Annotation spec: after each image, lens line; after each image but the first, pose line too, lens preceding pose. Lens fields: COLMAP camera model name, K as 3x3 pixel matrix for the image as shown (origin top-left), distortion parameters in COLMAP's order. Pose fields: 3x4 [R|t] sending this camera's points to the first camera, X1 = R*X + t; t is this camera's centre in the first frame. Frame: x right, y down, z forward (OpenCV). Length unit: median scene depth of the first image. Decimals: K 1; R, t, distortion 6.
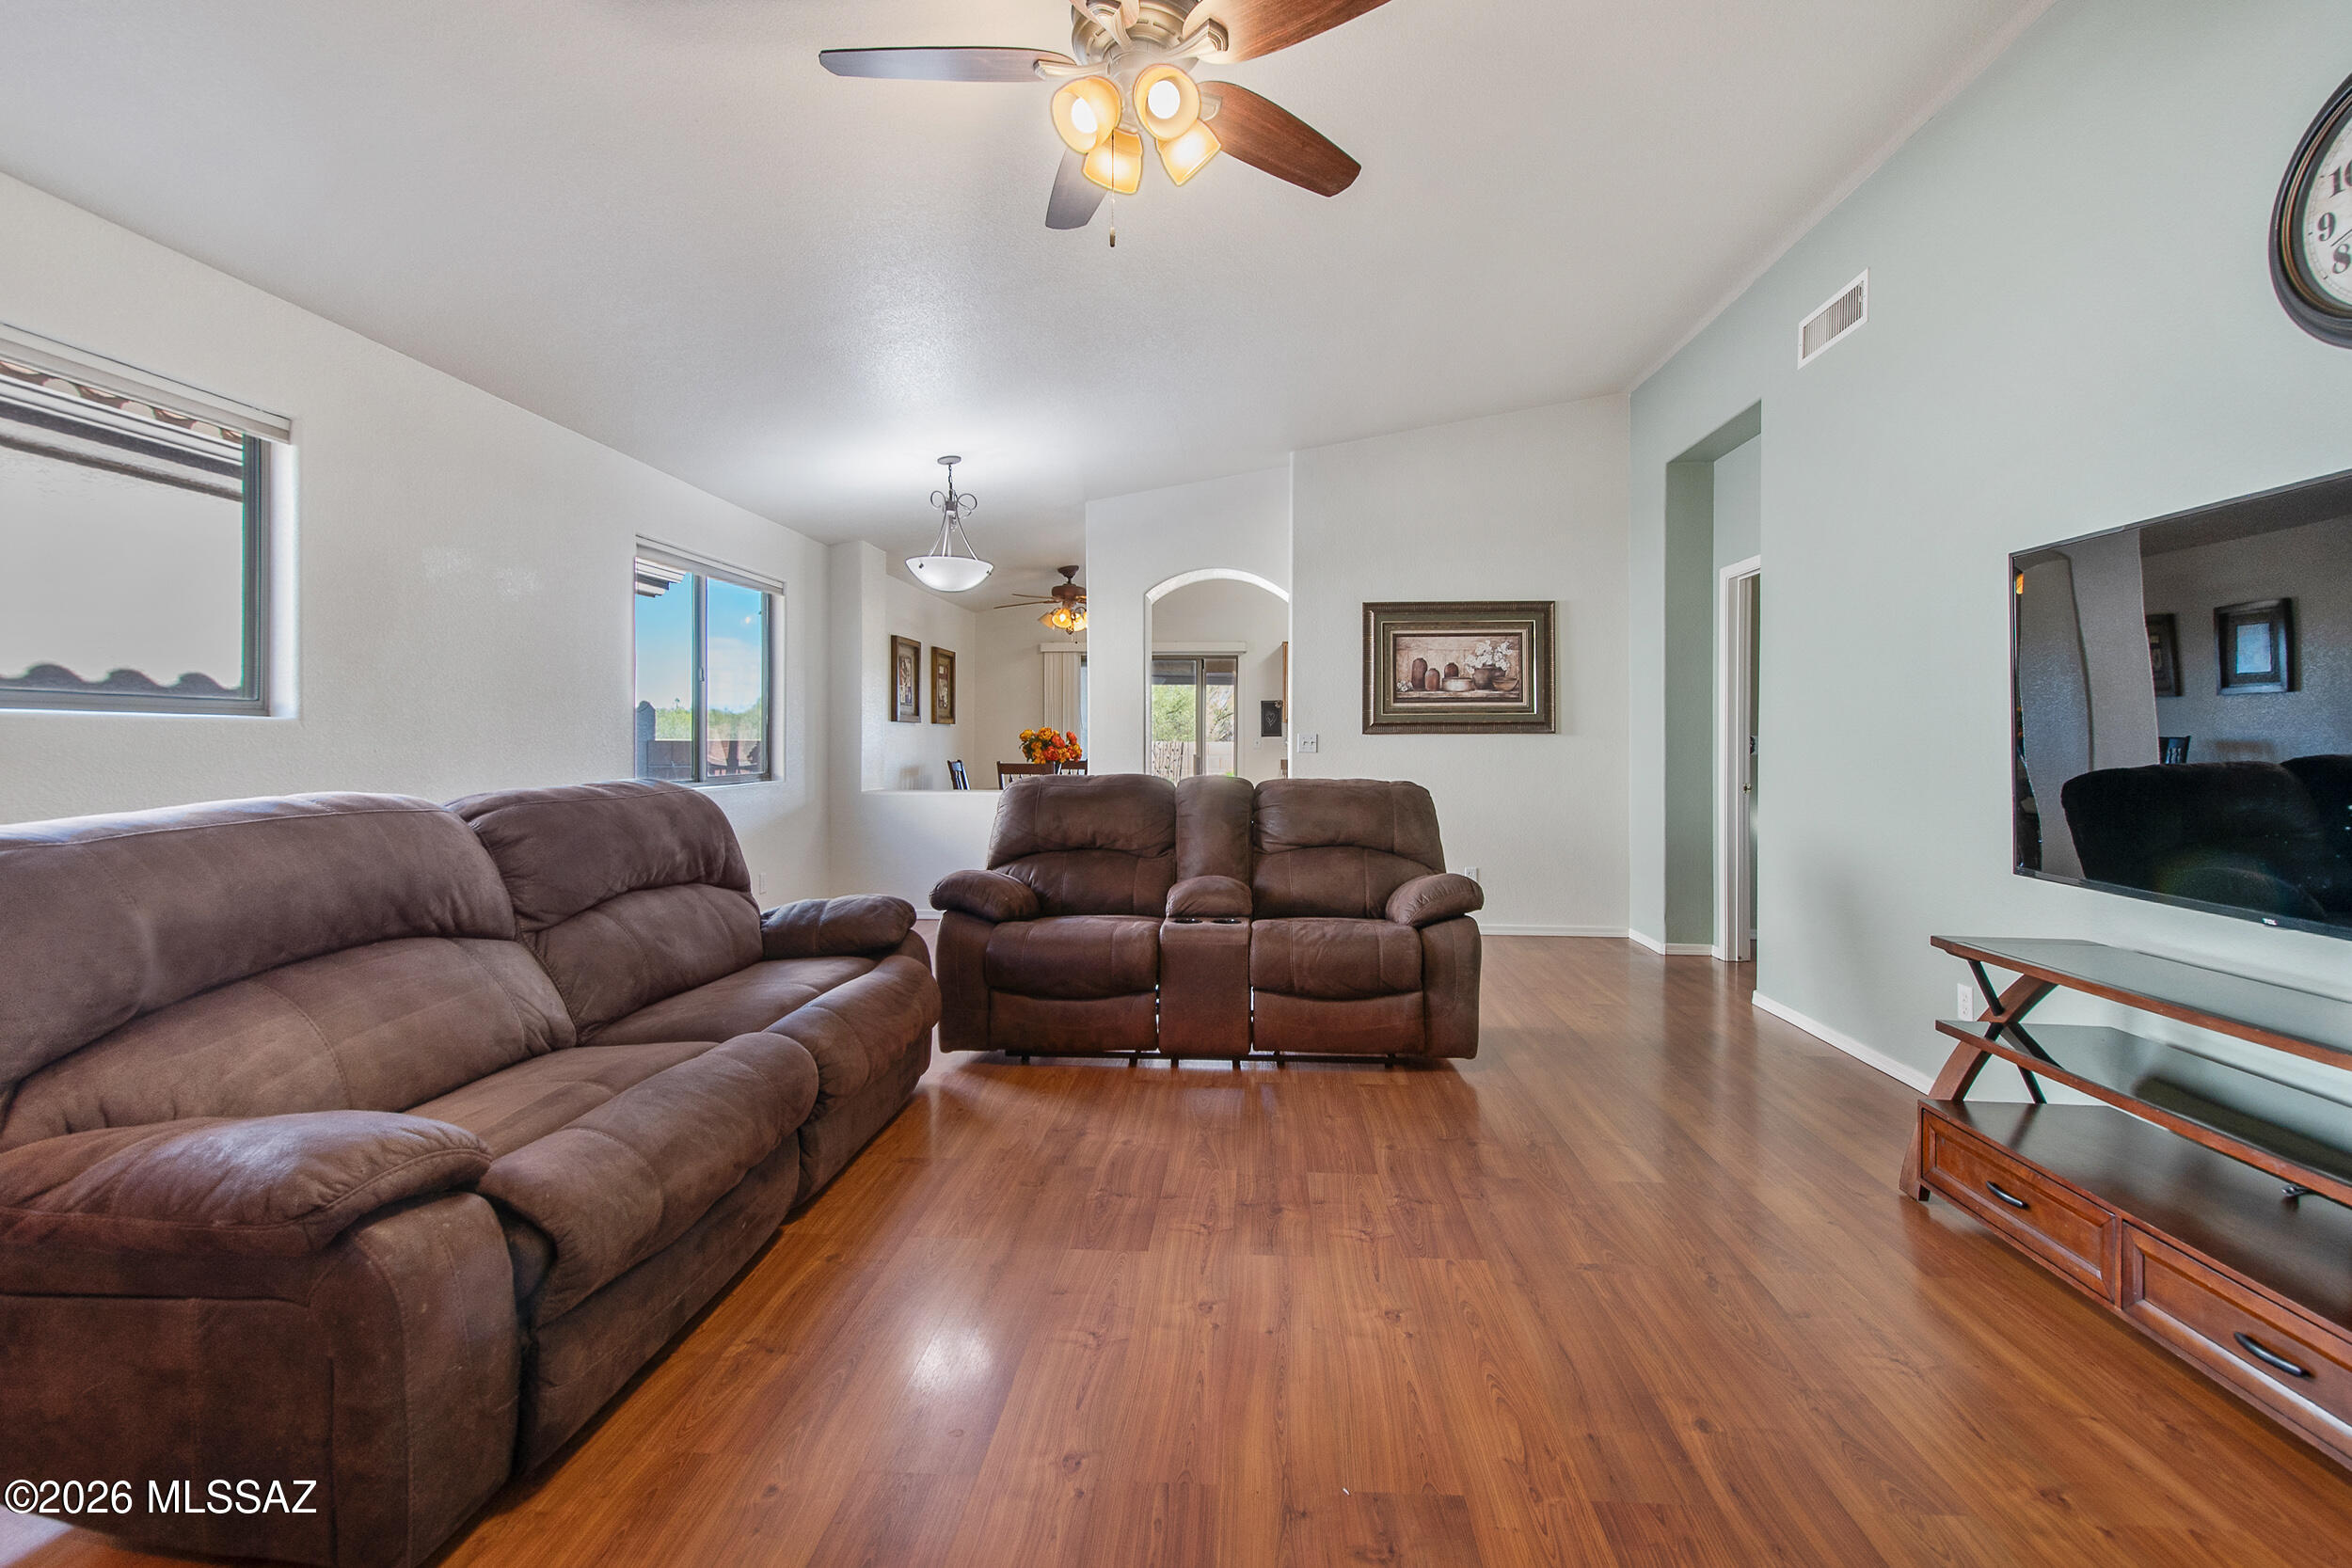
lens RADIAL K [[1026.1, 0, 1174.6], [0, 1026.1, 763.4], [0, 0, 1]] dist [-0.002209, -0.000311]
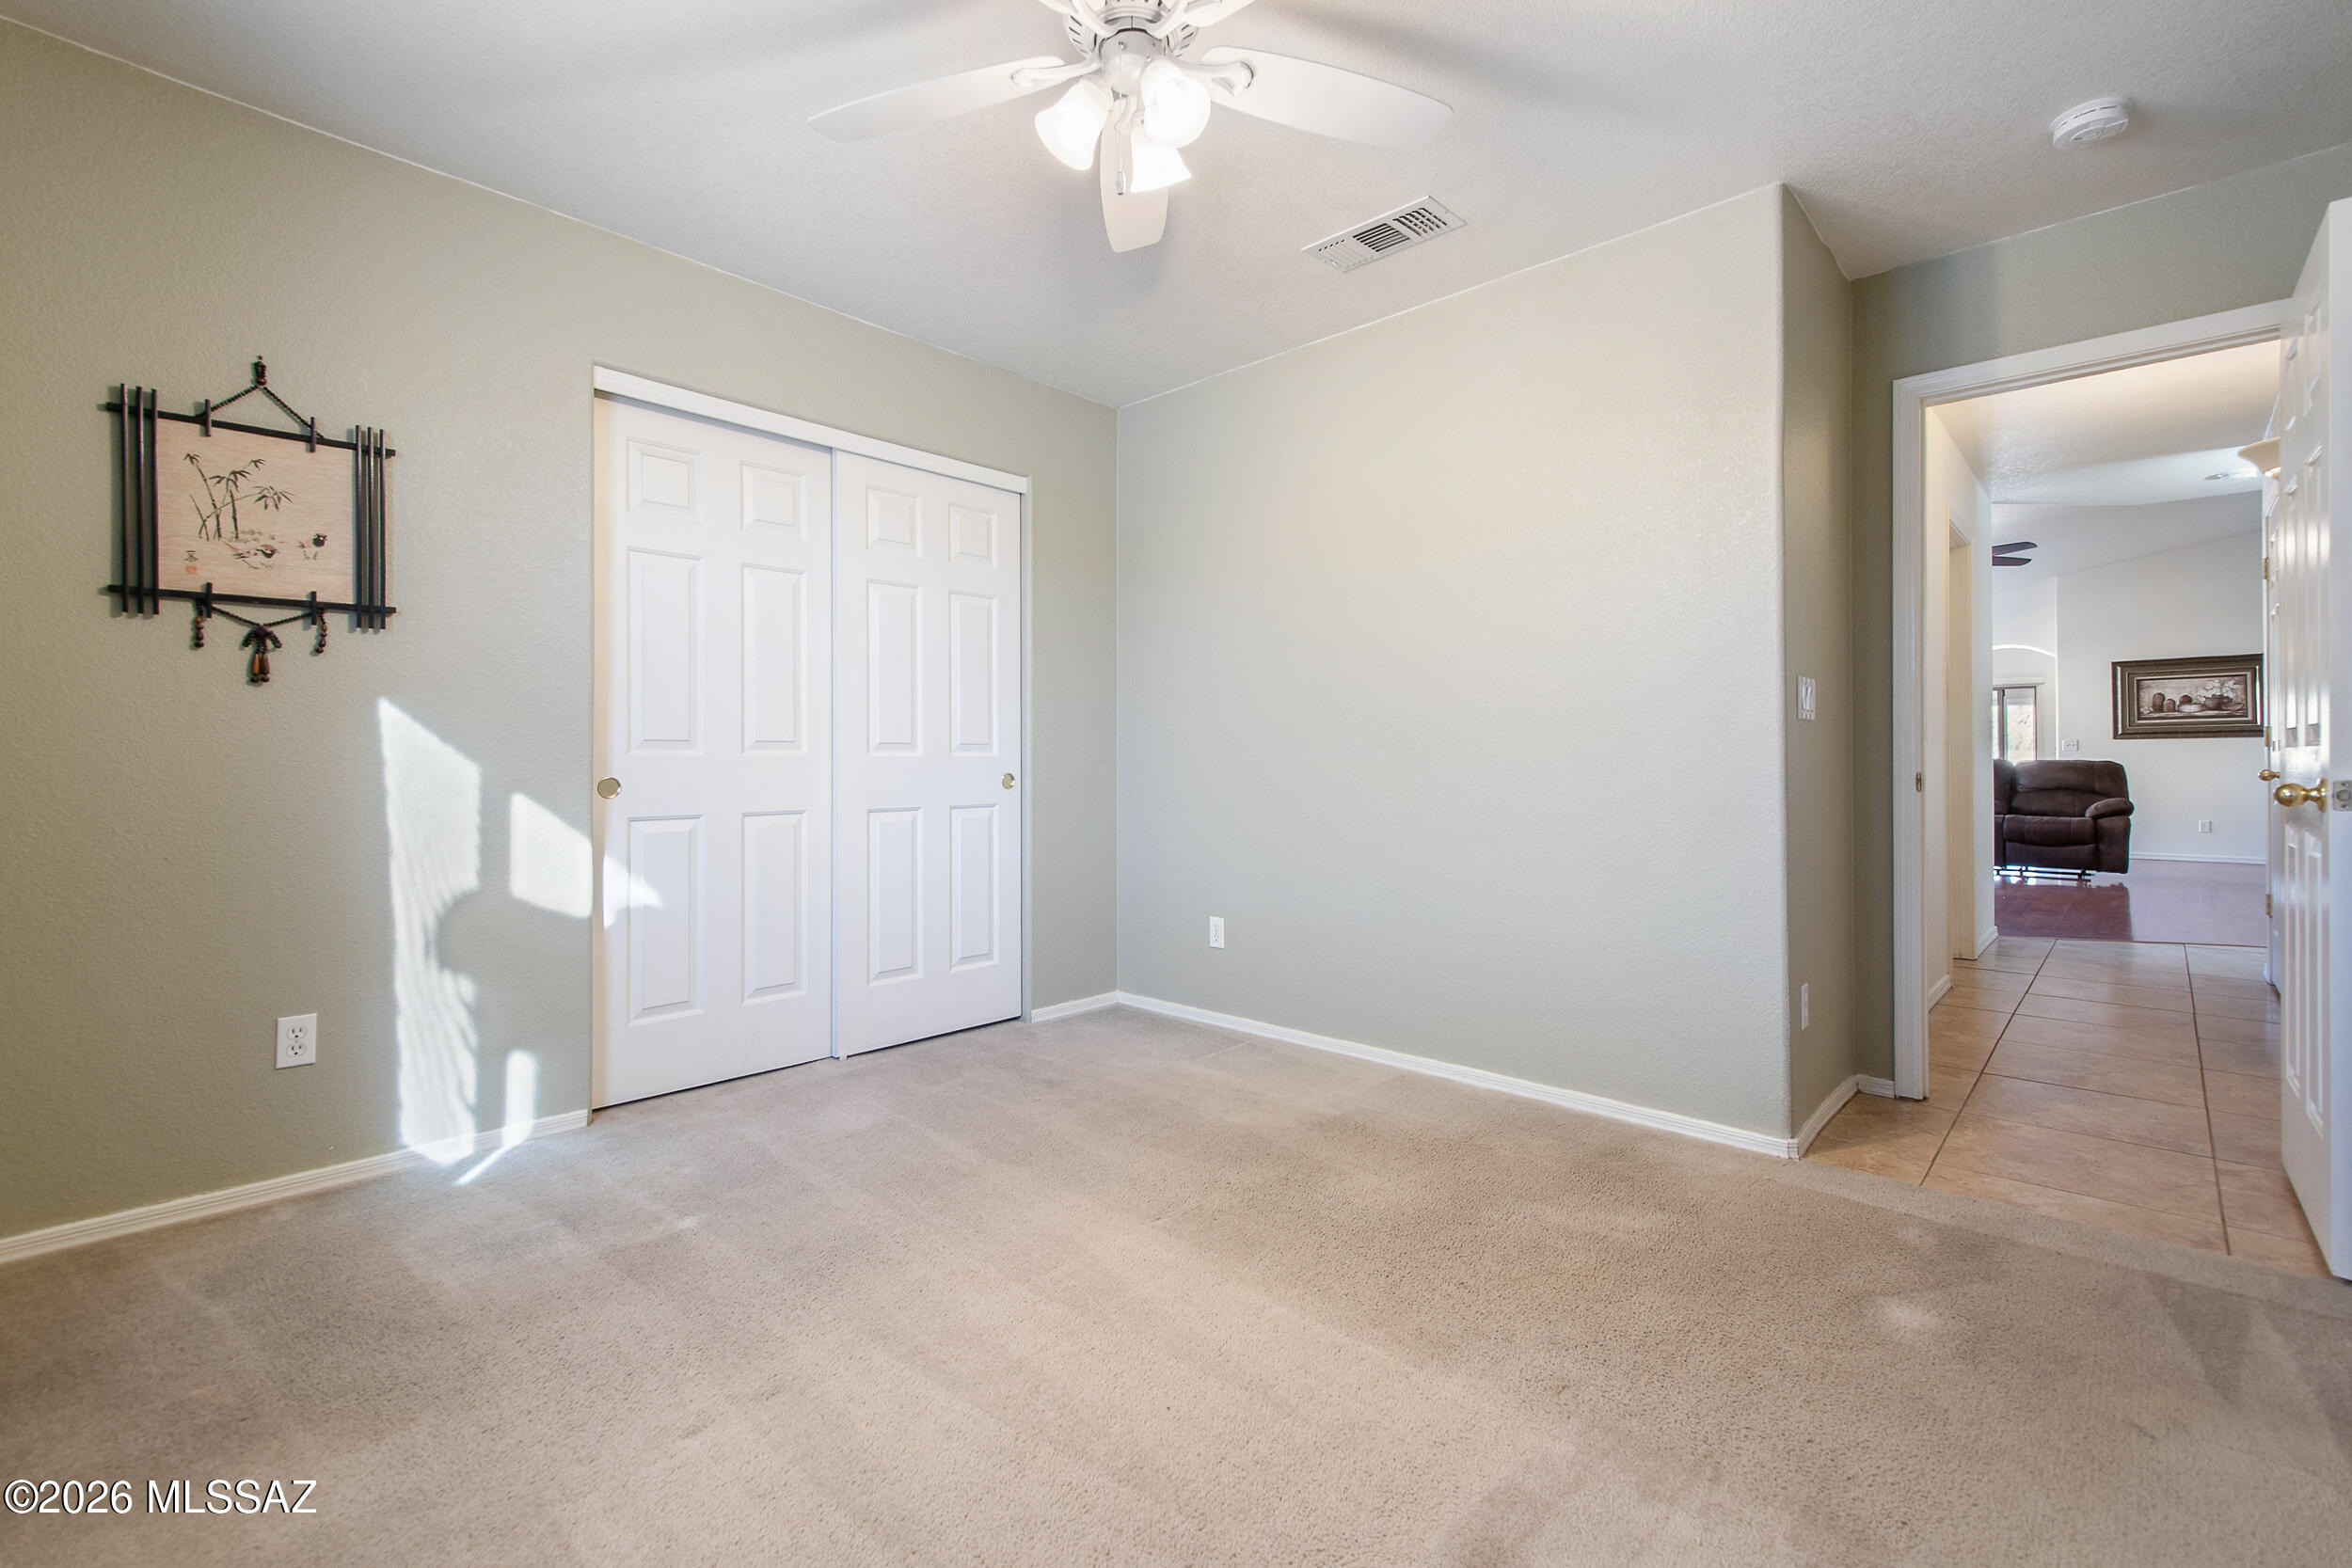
lens RADIAL K [[1026.1, 0, 1170.1], [0, 1026.1, 775.8], [0, 0, 1]] dist [-0.002209, -0.000311]
pose [[0.780885, 0.001430, -0.624673, 0.026385], [-0.007704, 0.999943, -0.007342, 0.054934], [0.624628, 0.010546, 0.780852, -1.275879]]
